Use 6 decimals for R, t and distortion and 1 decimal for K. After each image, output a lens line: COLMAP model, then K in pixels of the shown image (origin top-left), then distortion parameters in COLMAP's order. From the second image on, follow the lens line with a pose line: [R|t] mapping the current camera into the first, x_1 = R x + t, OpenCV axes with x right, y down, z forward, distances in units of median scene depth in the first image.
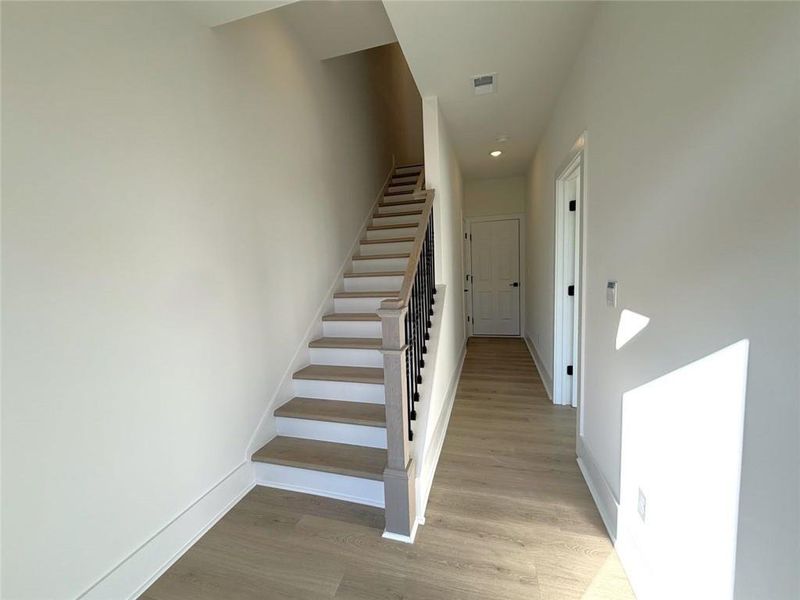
lens RADIAL K [[338.8, 0, 400.0], [0, 338.8, 300.0], [0, 0, 1]] dist [-0.002820, -0.000161]
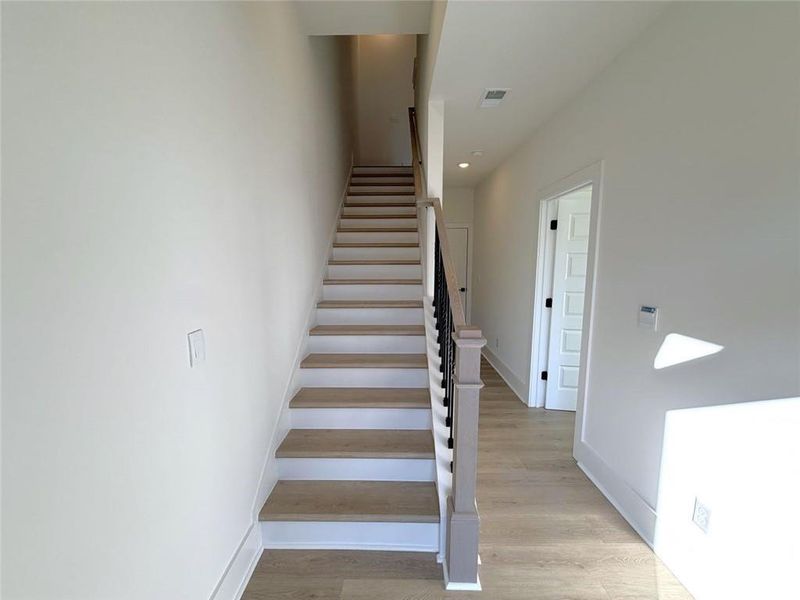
lens RADIAL K [[327.0, 0, 400.0], [0, 327.0, 300.0], [0, 0, 1]] dist [0.000145, 0.000077]
pose [[0.960835, 0.007232, 0.277028, -0.332502], [-0.011006, 0.999867, 0.012070, -0.060715], [-0.276904, -0.014647, 0.960786, 0.169870]]
